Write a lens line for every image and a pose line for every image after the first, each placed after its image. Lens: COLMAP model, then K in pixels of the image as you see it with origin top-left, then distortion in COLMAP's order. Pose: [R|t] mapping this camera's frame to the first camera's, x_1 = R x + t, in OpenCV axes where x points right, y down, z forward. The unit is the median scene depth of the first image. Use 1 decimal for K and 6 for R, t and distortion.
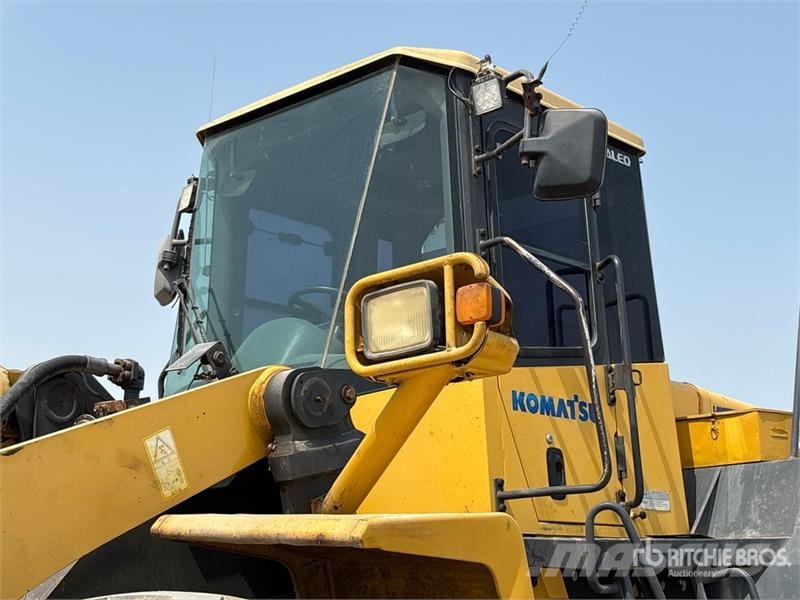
lens RADIAL K [[1202.8, 0, 400.0], [0, 1202.8, 300.0], [0, 0, 1]] dist [0.229235, -0.928680]
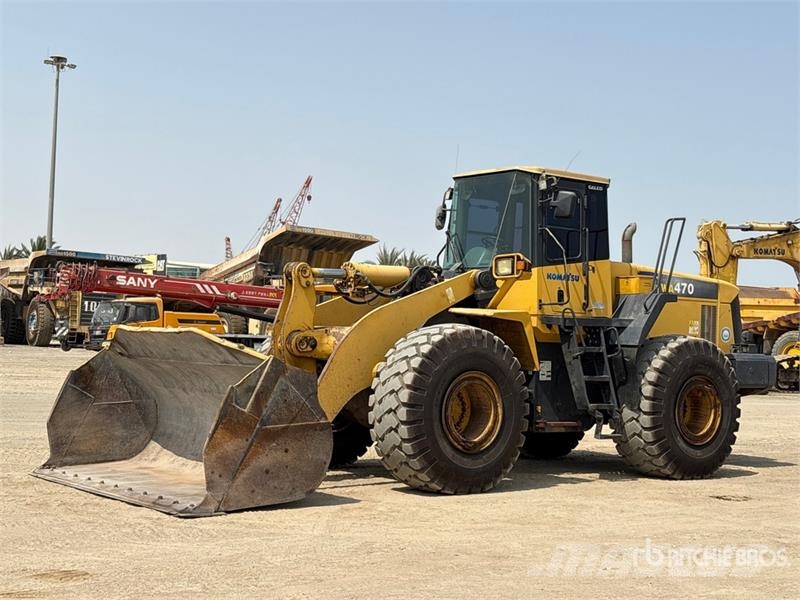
lens RADIAL K [[1202.8, 0, 400.0], [0, 1202.8, 300.0], [0, 0, 1]] dist [0.229235, -0.928680]
pose [[0.985430, 0.038896, -0.165576, 0.300713], [-0.006571, 0.981480, 0.191452, -0.595495], [0.169956, -0.187574, 0.967435, -2.823543]]
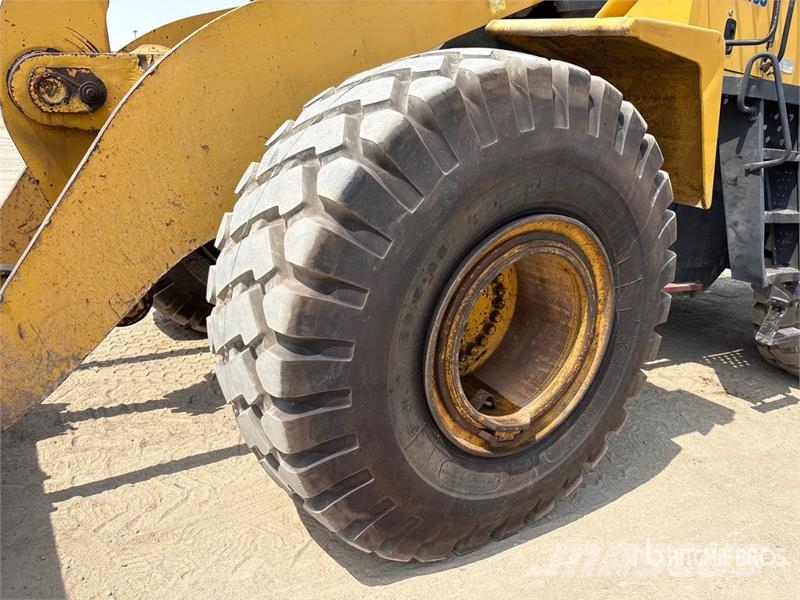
lens RADIAL K [[604.7, 0, 403.7], [0, 604.7, 301.4], [0, 0, 1]] dist [0.064453, -0.087887]
pose [[0.961225, 0.172241, -0.215359, -0.057187], [-0.047854, 0.873286, 0.484851, 0.097844], [0.271582, -0.455745, 0.847667, 0.073430]]
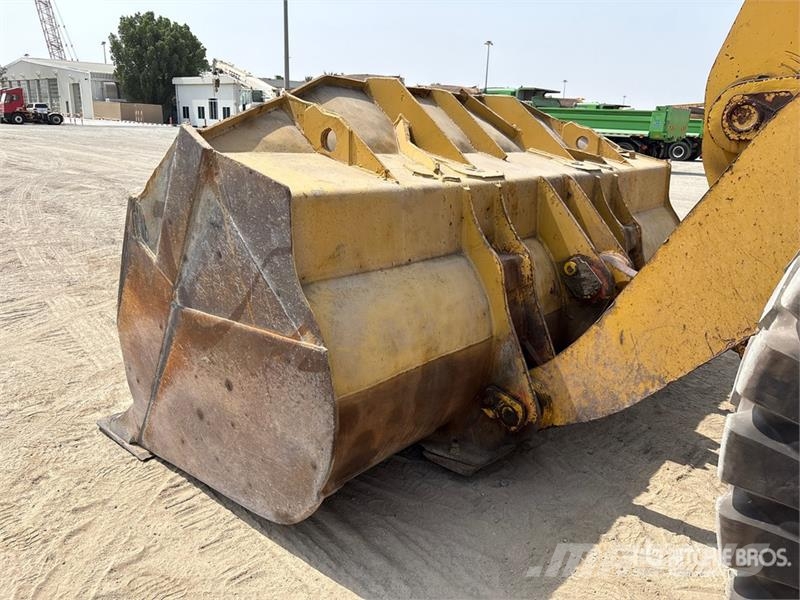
lens RADIAL K [[604.7, 0, 403.7], [0, 604.7, 301.4], [0, 0, 1]] dist [0.064453, -0.087887]
pose [[0.014632, 0.284301, -0.958624, 0.058571], [0.183170, 0.941740, 0.282089, 0.169490], [0.982972, -0.179719, -0.038296, 0.264513]]
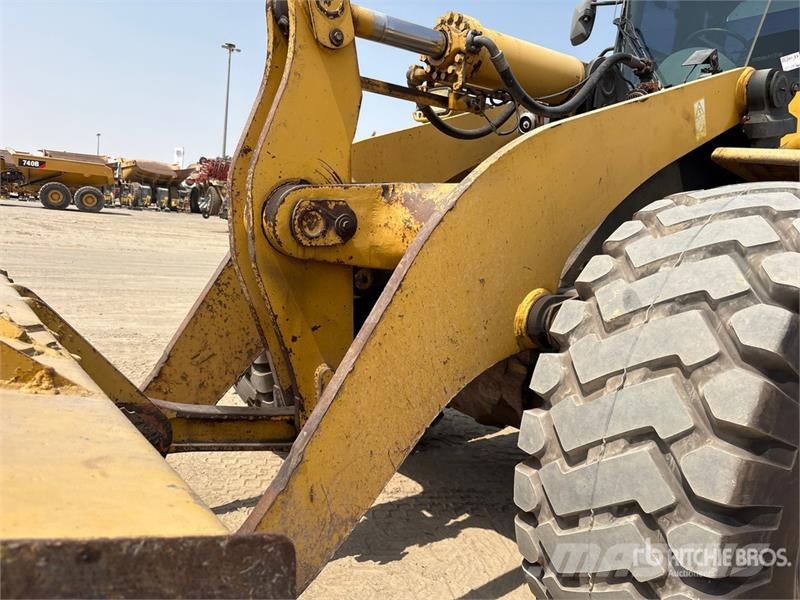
lens RADIAL K [[604.7, 0, 403.7], [0, 604.7, 301.4], [0, 0, 1]] dist [0.064453, -0.087887]
pose [[0.977823, 0.120745, -0.171121, -0.384274], [-0.055002, 0.936446, 0.346473, 0.091797], [0.202080, -0.329378, 0.922320, 0.054695]]
